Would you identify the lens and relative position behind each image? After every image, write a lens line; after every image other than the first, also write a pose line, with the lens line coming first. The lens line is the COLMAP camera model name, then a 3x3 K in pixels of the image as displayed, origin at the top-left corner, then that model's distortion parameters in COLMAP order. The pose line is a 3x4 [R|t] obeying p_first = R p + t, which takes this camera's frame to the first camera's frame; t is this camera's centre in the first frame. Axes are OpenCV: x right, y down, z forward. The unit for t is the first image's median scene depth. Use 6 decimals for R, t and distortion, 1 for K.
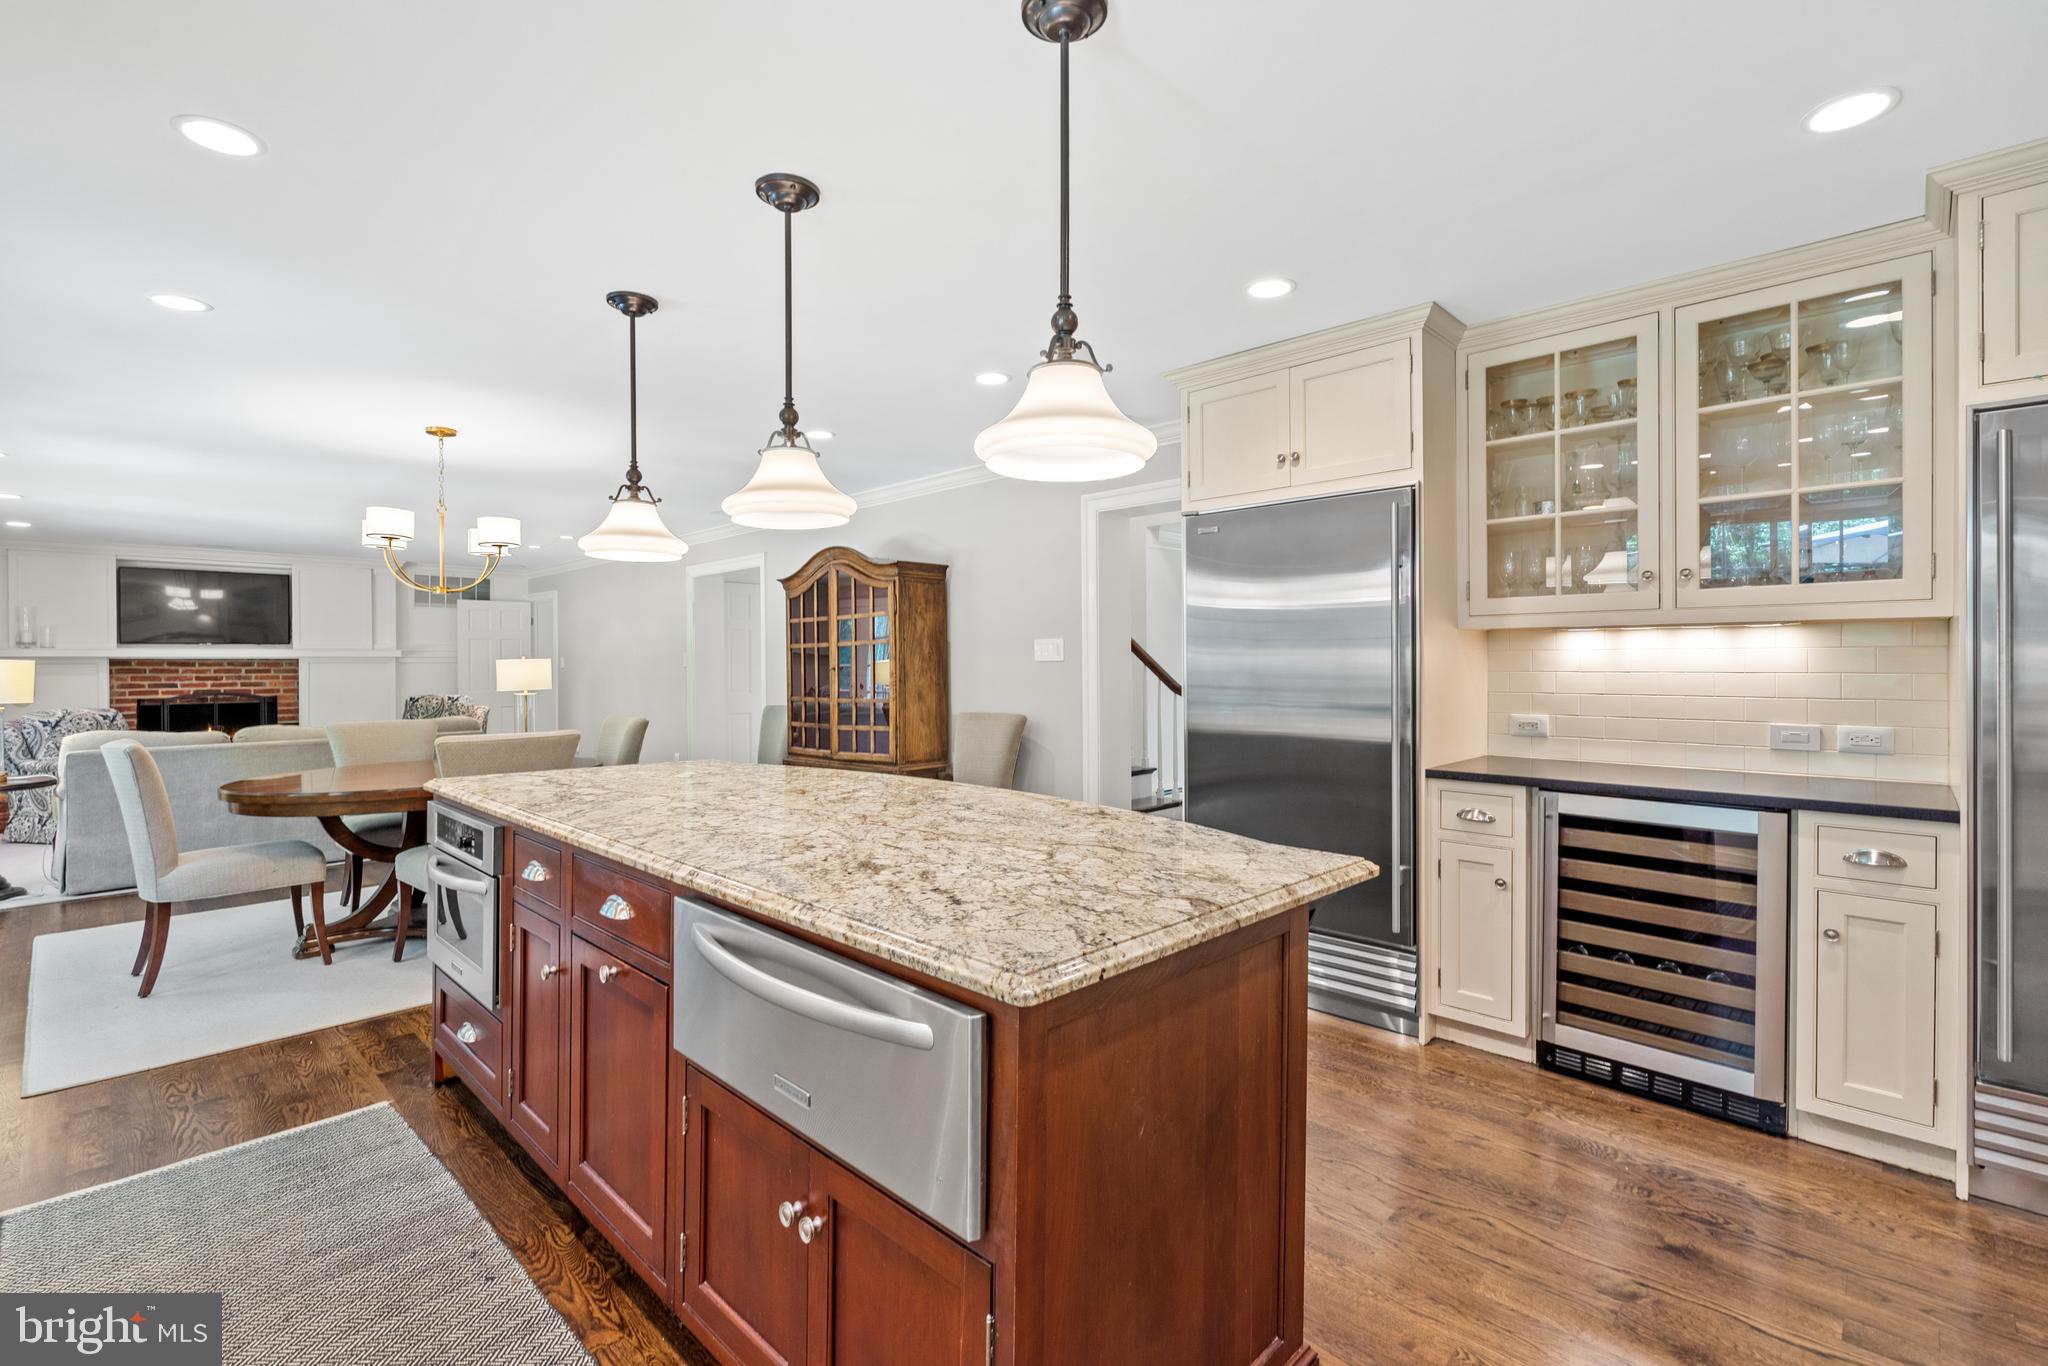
lens RADIAL K [[934.3, 0, 1027.4], [0, 934.3, 668.8], [0, 0, 1]] dist [0.005624, 0.001088]
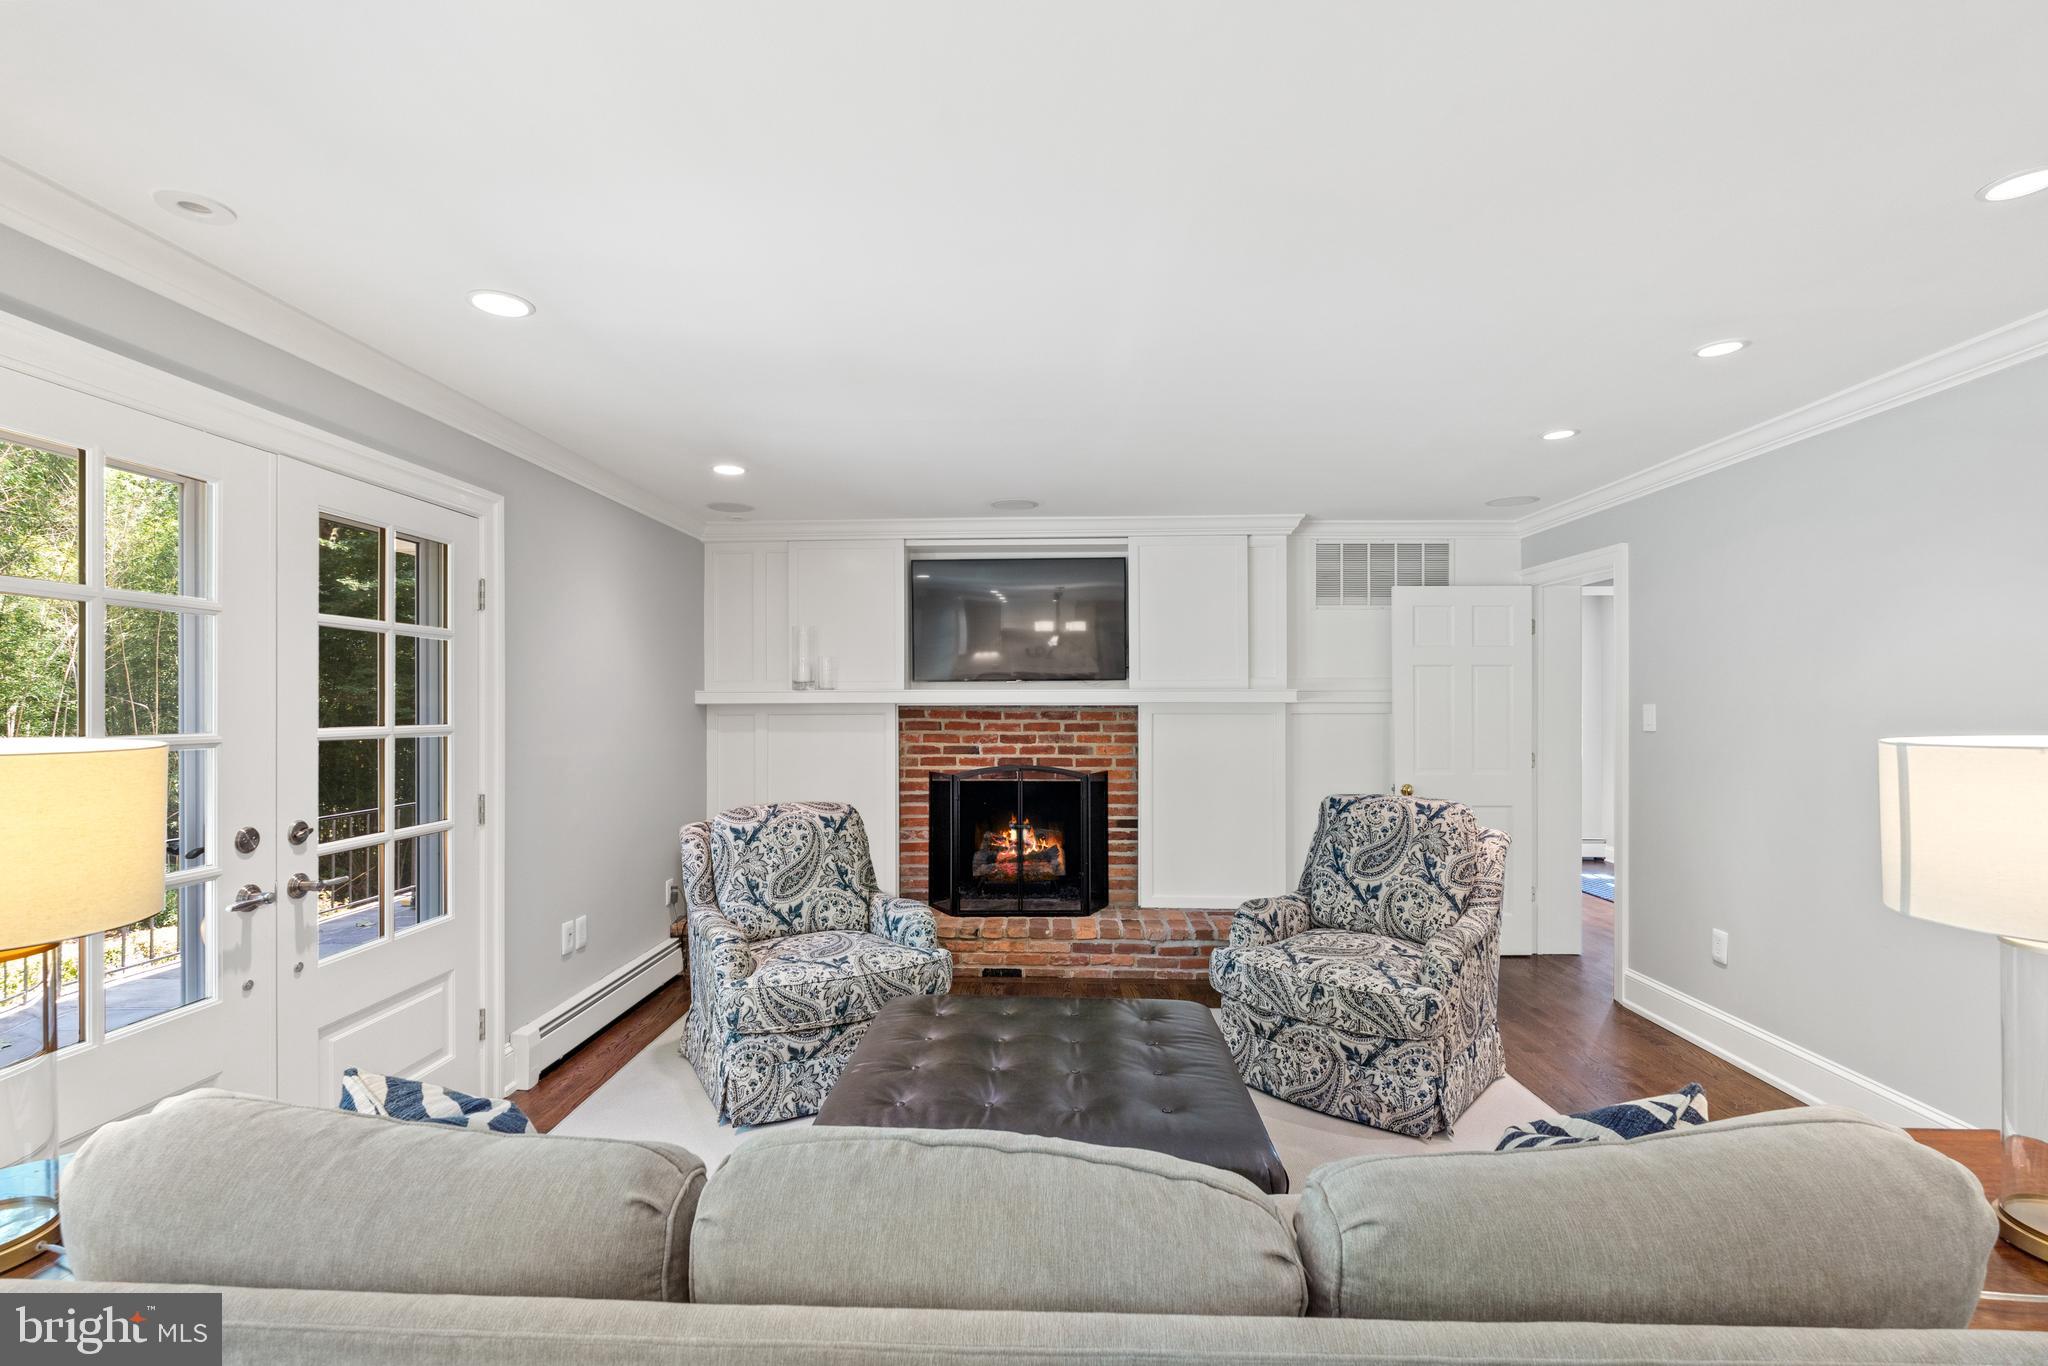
lens RADIAL K [[934.3, 0, 1027.4], [0, 934.3, 694.2], [0, 0, 1]] dist [0.005624, 0.001088]
pose [[0.689948, -0.002255, -0.723856, -0.461200], [-0.008384, 0.999903, -0.011106, -0.011945], [0.723810, 0.013732, 0.689862, 0.624834]]
